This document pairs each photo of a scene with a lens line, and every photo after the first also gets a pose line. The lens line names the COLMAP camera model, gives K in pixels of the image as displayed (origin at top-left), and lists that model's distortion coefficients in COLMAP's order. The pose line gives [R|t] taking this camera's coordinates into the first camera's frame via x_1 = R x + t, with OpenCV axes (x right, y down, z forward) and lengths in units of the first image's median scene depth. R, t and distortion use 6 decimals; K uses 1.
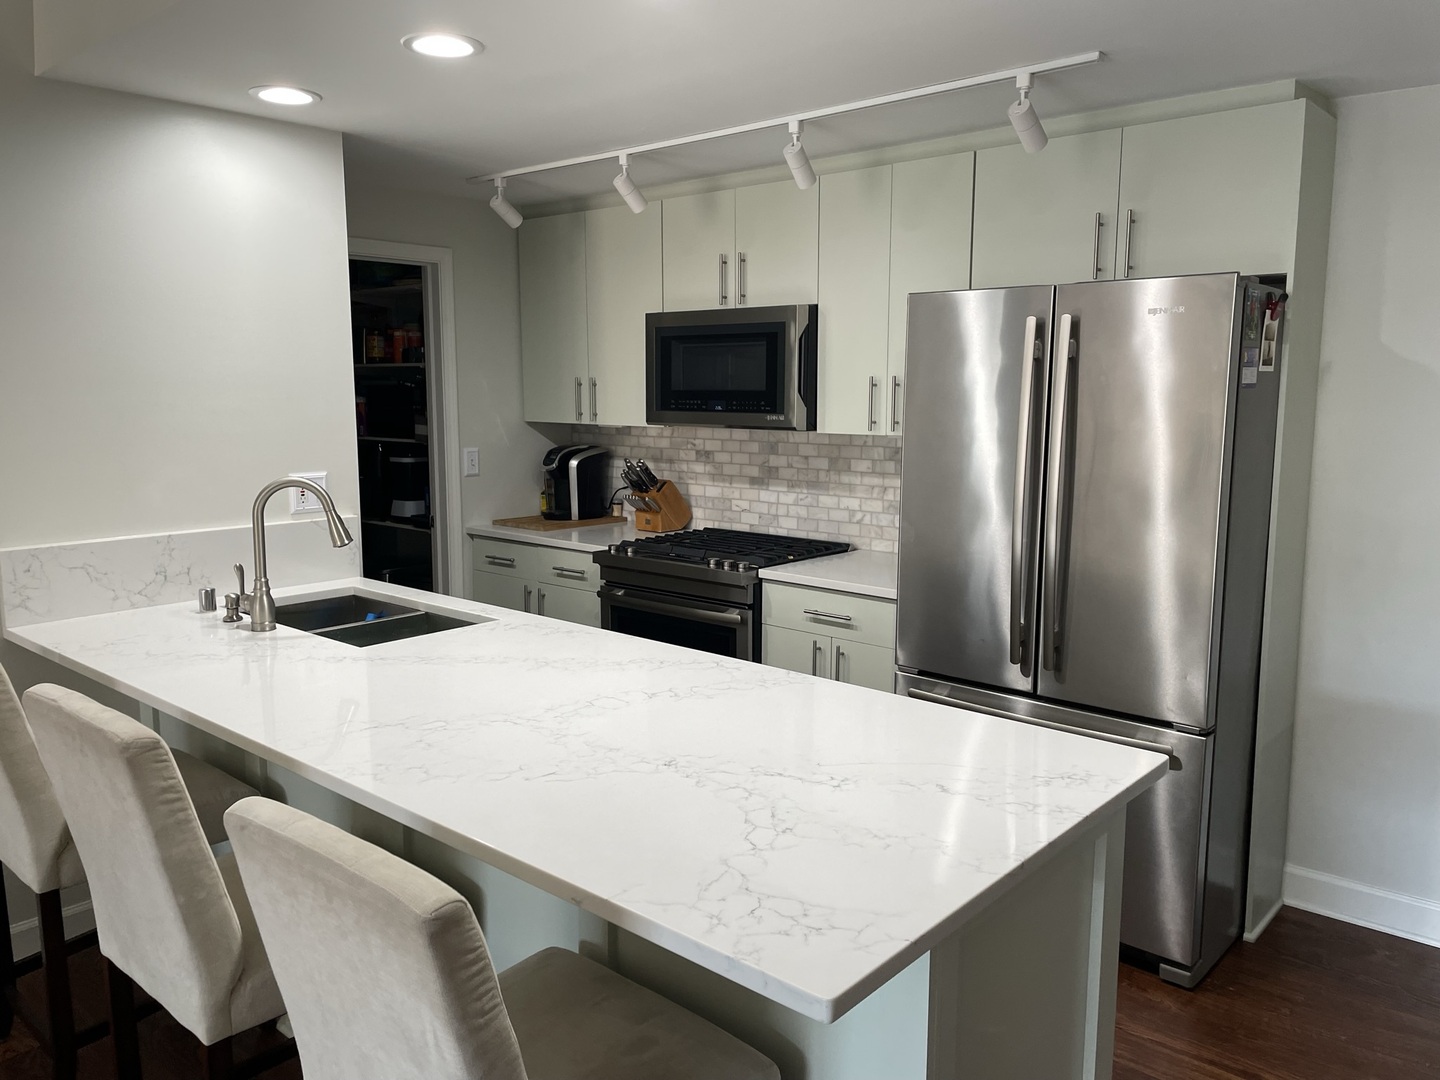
lens RADIAL K [[1084.7, 0, 718.7], [0, 1084.7, 531.7], [0, 0, 1]] dist [0.105894, -0.136192]
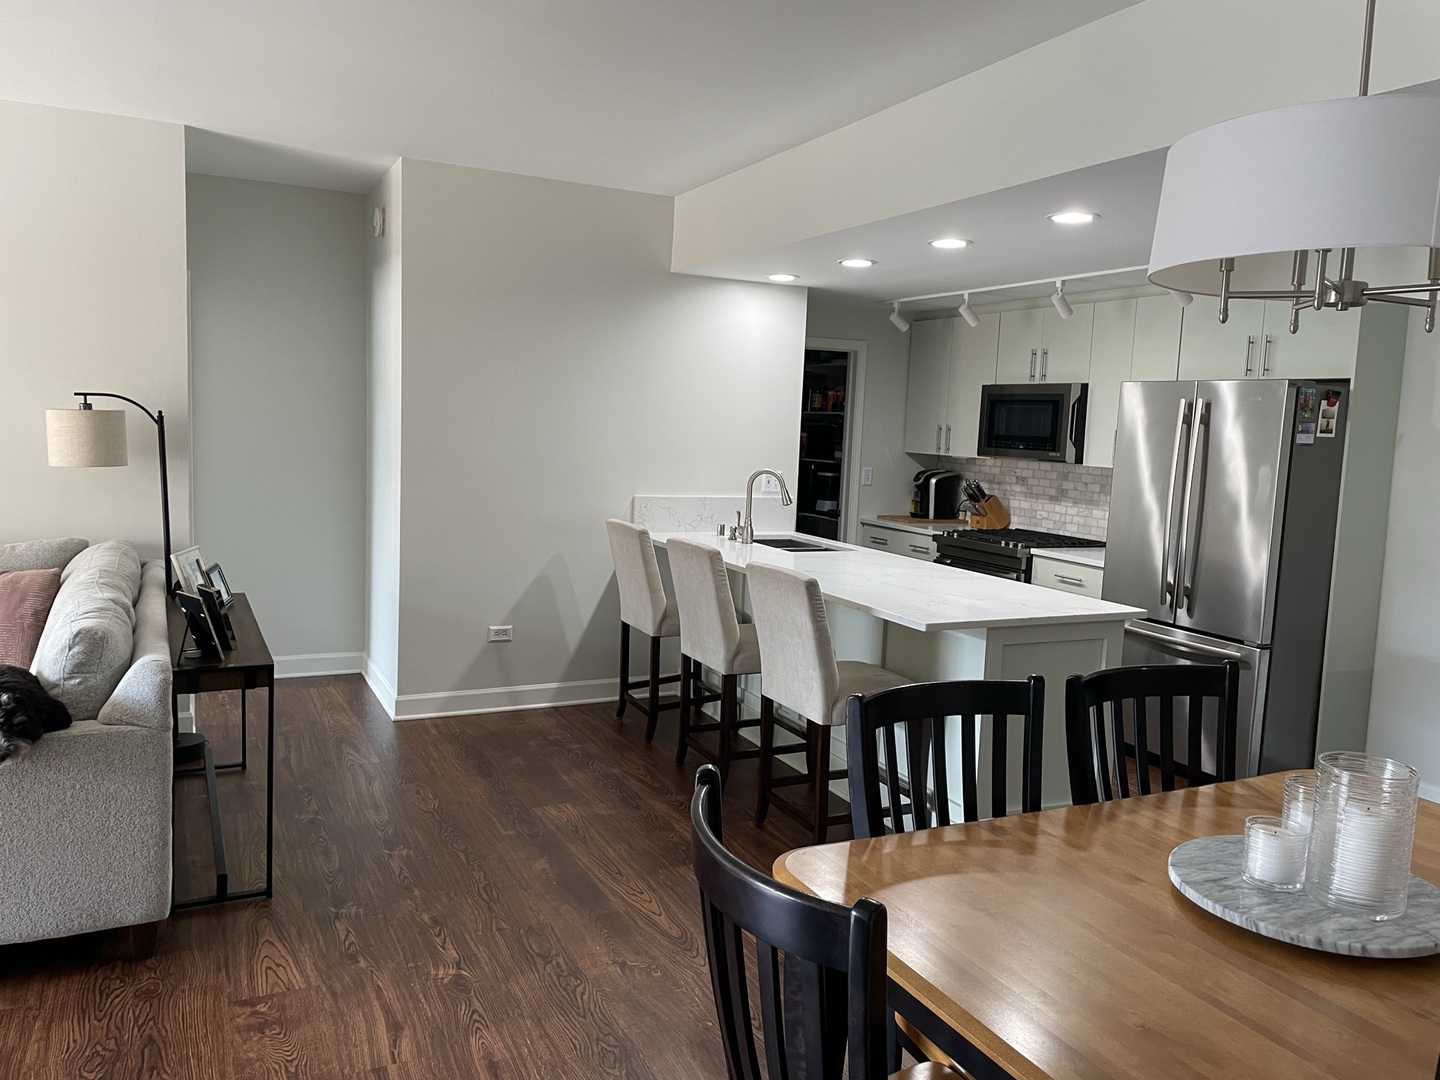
lens RADIAL K [[1084.7, 0, 718.7], [0, 1084.7, 531.7], [0, 0, 1]] dist [0.105894, -0.136192]
pose [[0.922217, 0.076337, -0.379062, 0.189443], [-0.091406, 0.995573, -0.021887, 0.074823], [0.375713, 0.054833, 0.925113, -0.560012]]
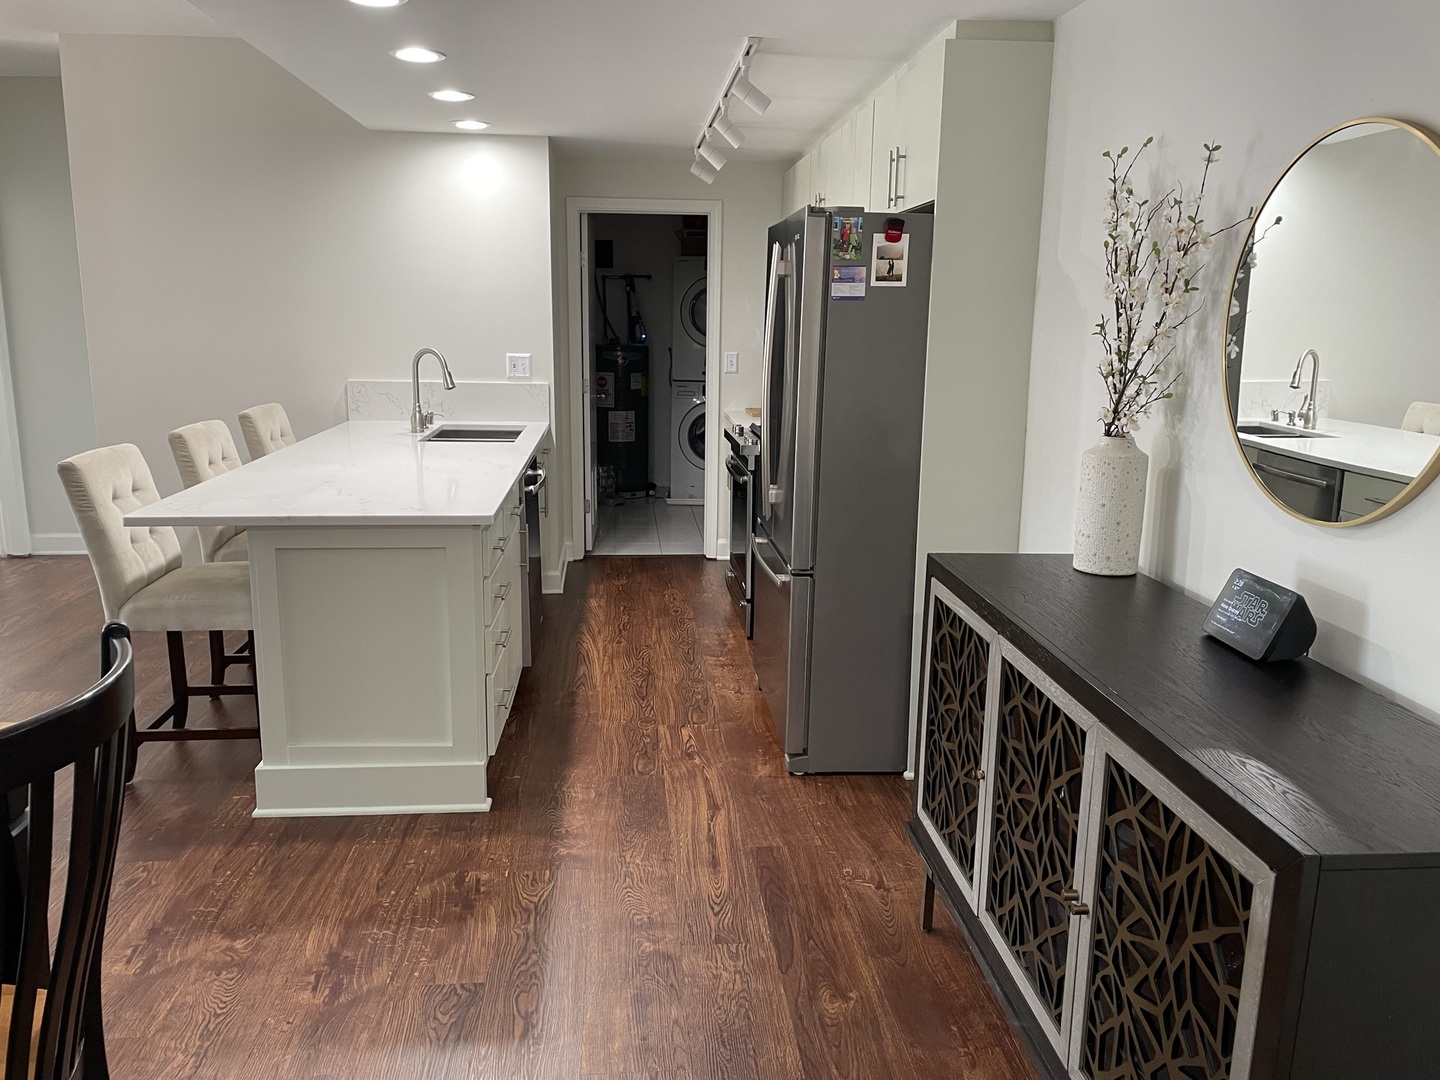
lens RADIAL K [[1084.7, 0, 718.7], [0, 1084.7, 531.7], [0, 0, 1]] dist [0.105894, -0.136192]
pose [[0.720269, 0.146279, -0.678097, 0.768566], [-0.106293, 0.989243, 0.100497, 0.011027], [0.685503, -0.000308, 0.728070, 0.013026]]
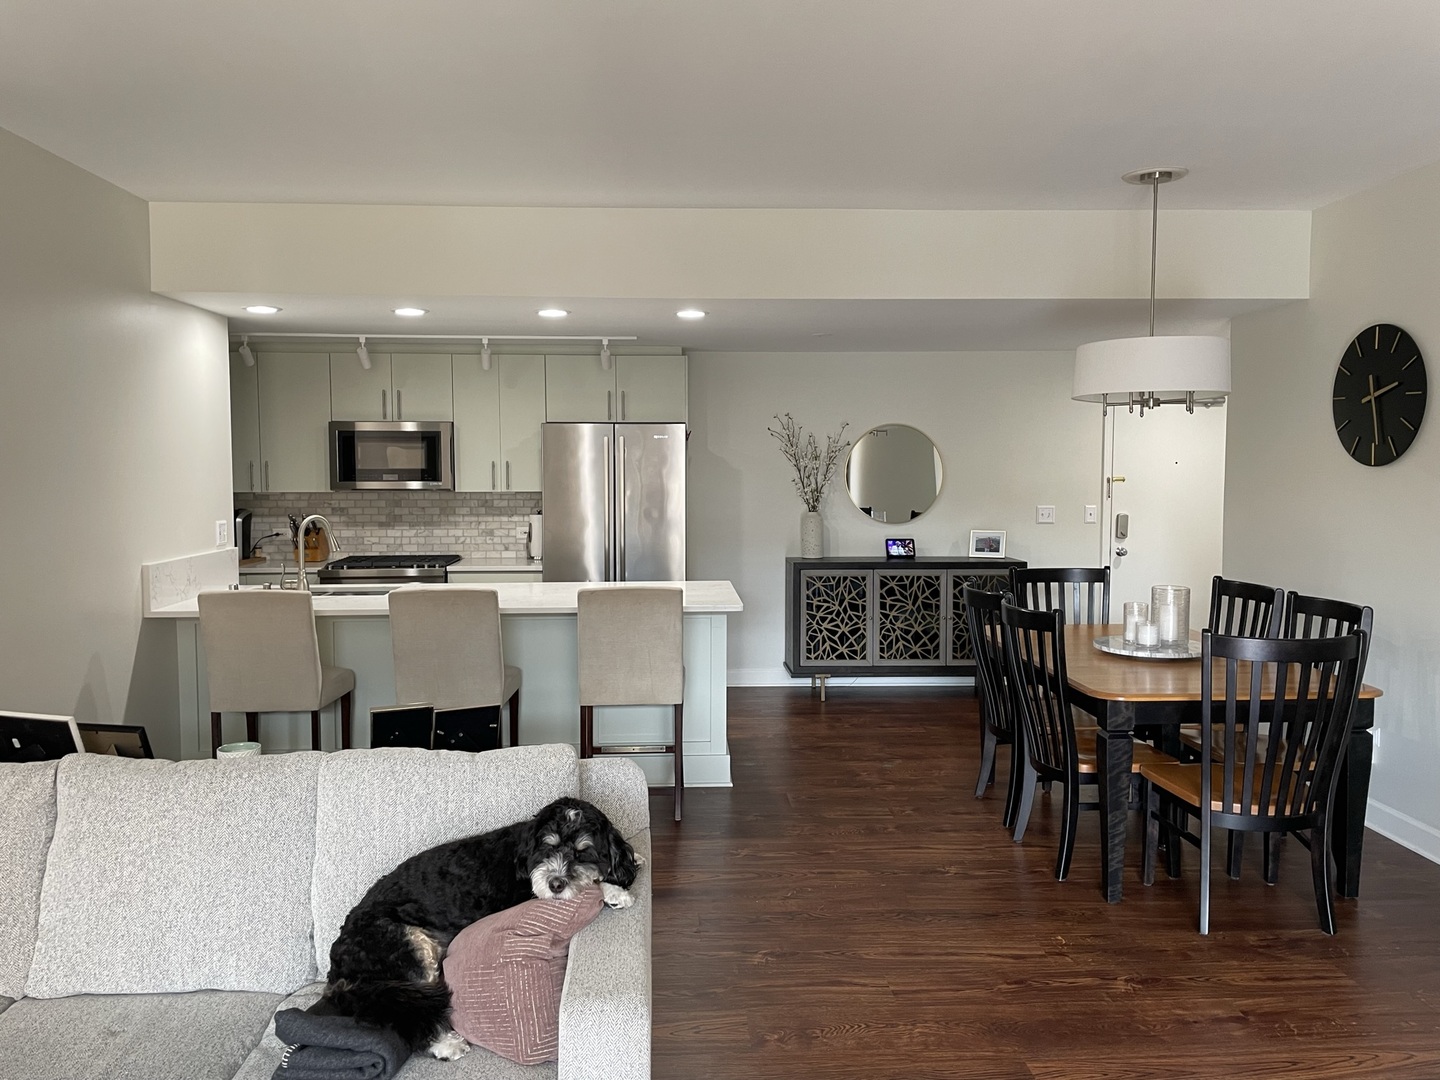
lens RADIAL K [[1084.7, 0, 718.7], [0, 1084.7, 531.7], [0, 0, 1]] dist [0.105894, -0.136192]
pose [[0.717876, -0.045474, 0.694684, -0.774782], [0.096836, 0.994686, -0.034957, 0.072786], [-0.689404, 0.092365, 0.718465, -0.540907]]
